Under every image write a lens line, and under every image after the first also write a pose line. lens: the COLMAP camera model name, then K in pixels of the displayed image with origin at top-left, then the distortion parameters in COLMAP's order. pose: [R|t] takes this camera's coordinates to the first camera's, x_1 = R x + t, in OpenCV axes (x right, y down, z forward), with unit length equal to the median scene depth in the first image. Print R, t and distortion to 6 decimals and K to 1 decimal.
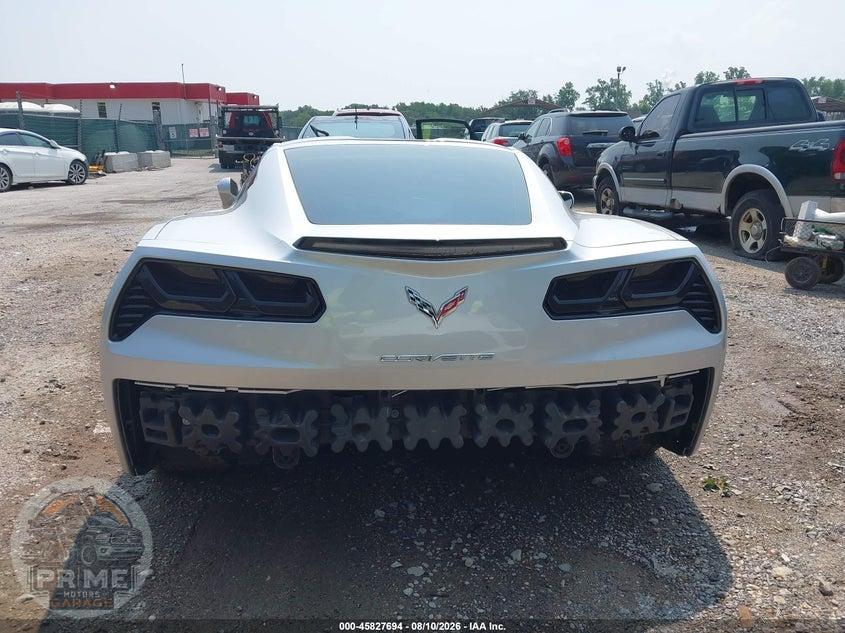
lens RADIAL K [[667.6, 0, 422.5], [0, 667.6, 337.7], [0, 0, 1]] dist [-0.000345, 0.001859]
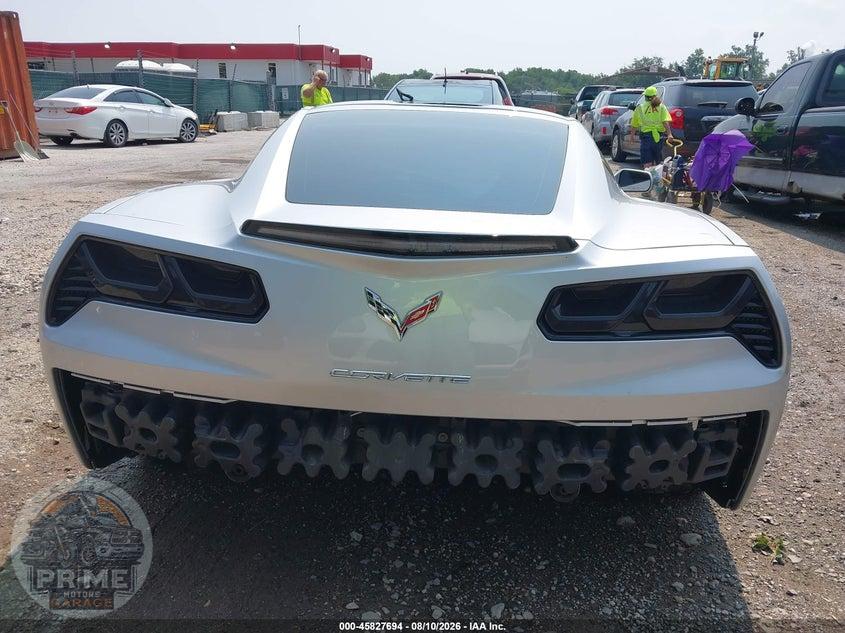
lens RADIAL K [[667.6, 0, 422.5], [0, 667.6, 337.7], [0, 0, 1]] dist [-0.000345, 0.001859]
pose [[0.986777, 0.075142, -0.143612, 0.135145], [-0.068424, 0.996343, 0.051168, -0.050538], [0.146932, -0.040665, 0.988310, 0.161194]]
